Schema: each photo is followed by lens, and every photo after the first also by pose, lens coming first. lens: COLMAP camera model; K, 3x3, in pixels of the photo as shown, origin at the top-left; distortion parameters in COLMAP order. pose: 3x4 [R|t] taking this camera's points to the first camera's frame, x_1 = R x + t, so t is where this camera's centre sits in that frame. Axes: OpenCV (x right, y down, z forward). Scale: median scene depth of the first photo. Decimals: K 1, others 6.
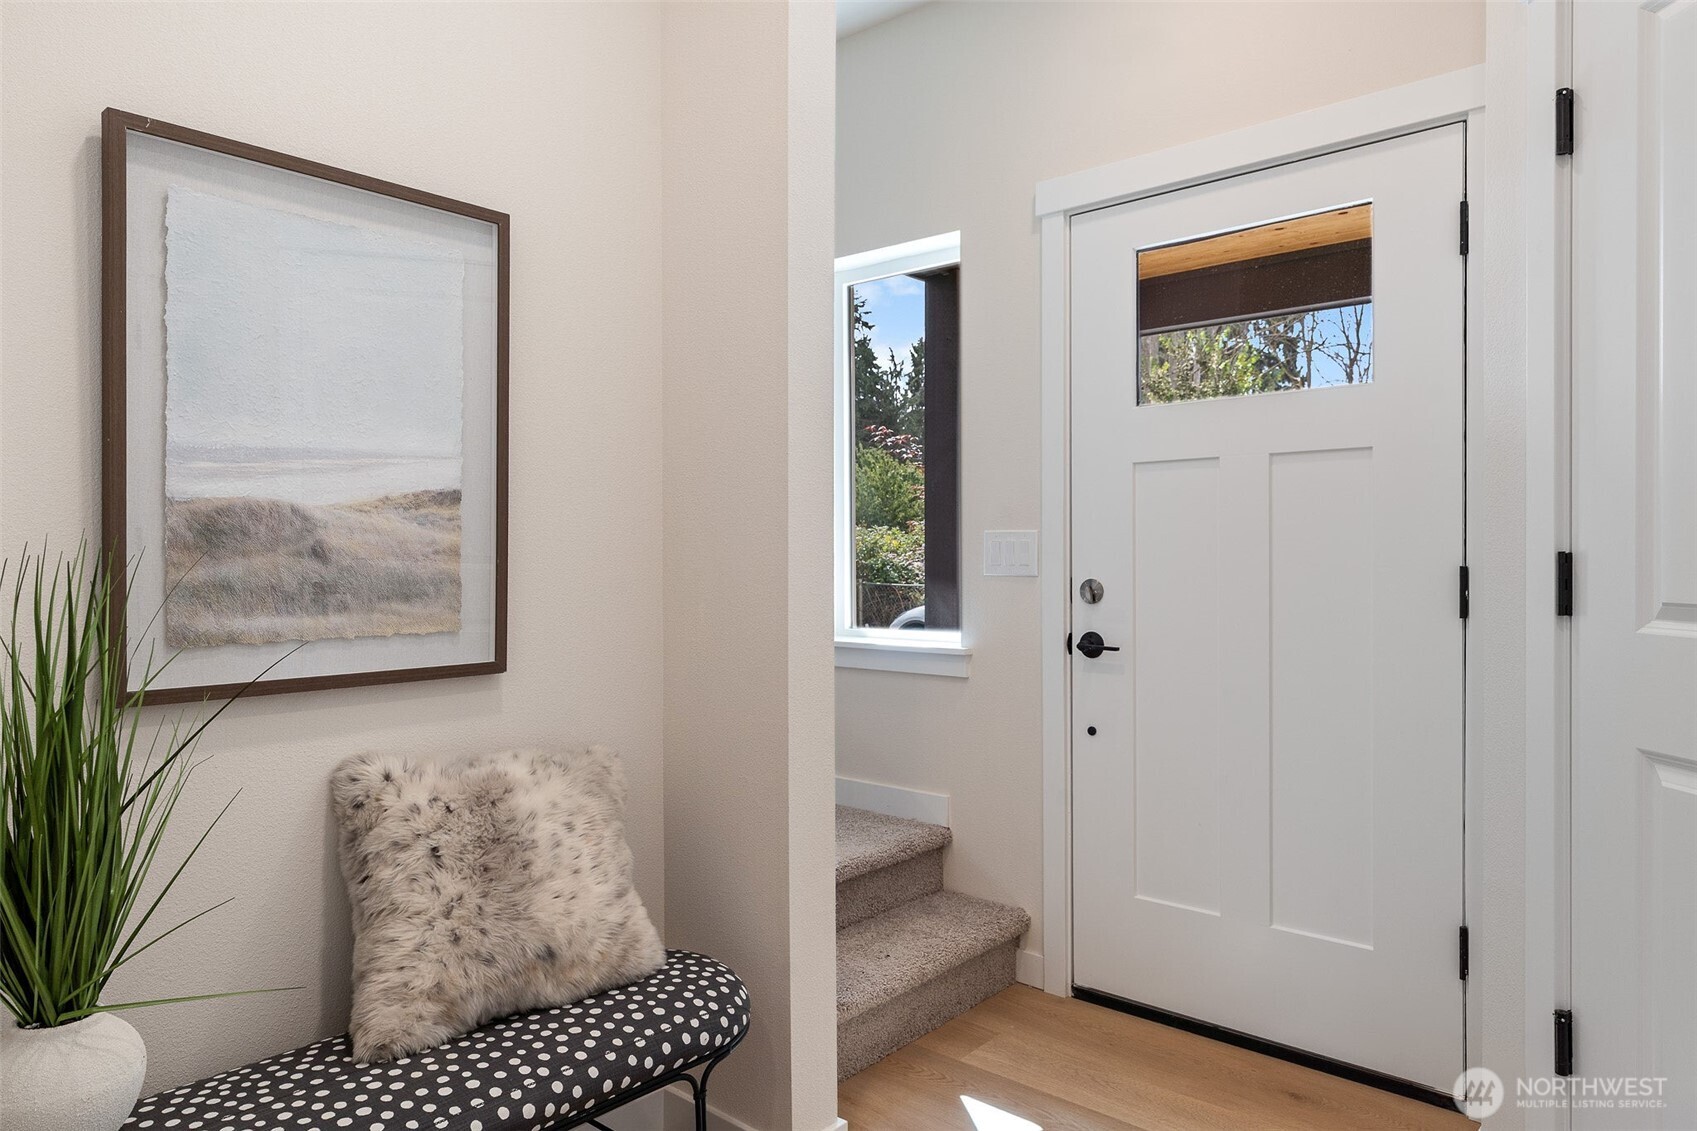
lens RADIAL K [[1056.6, 0, 848.5], [0, 1056.6, 565.5], [0, 0, 1]] dist [0.001986, 0.001172]
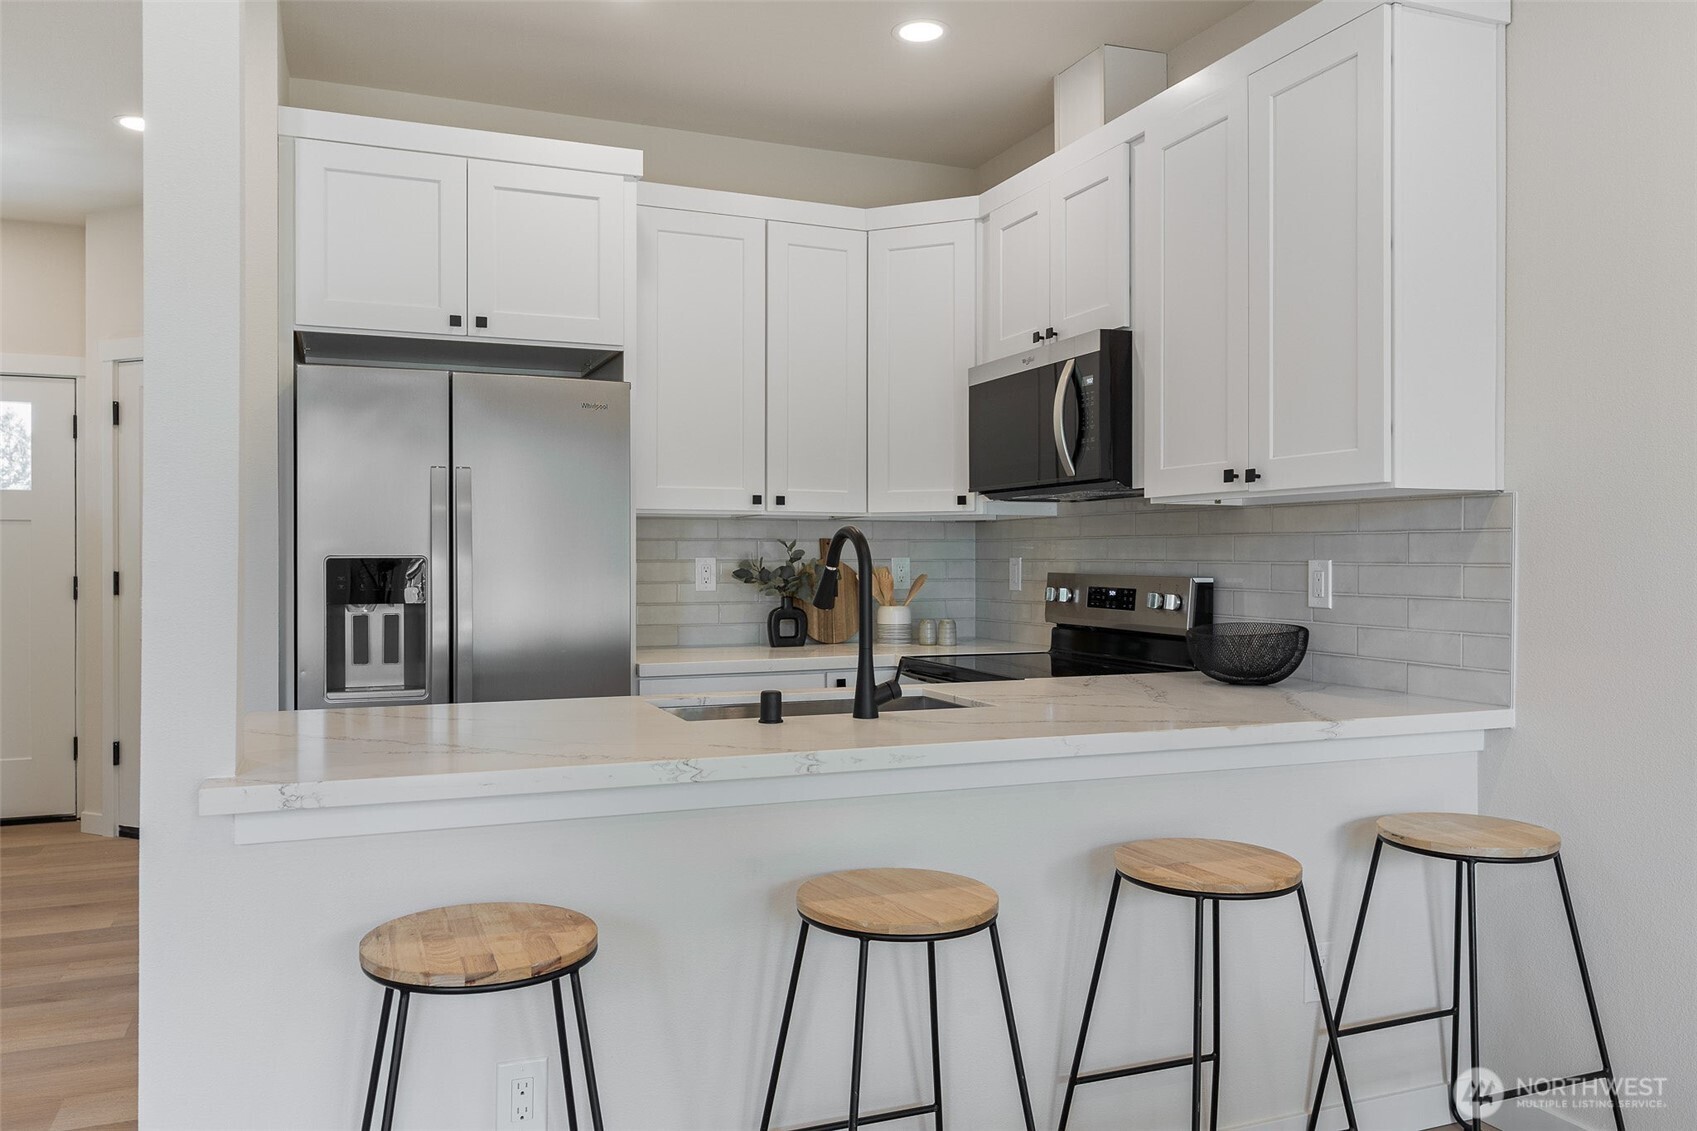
lens RADIAL K [[1281.6, 0, 848.5], [0, 1281.6, 565.5], [0, 0, 1]] dist [-0.006620, -0.003648]
pose [[0.448663, -0.001386, 0.893700, -1.266738], [0.002258, 0.999997, 0.000417, -0.022750], [-0.893698, 0.001831, 0.448665, -1.929730]]
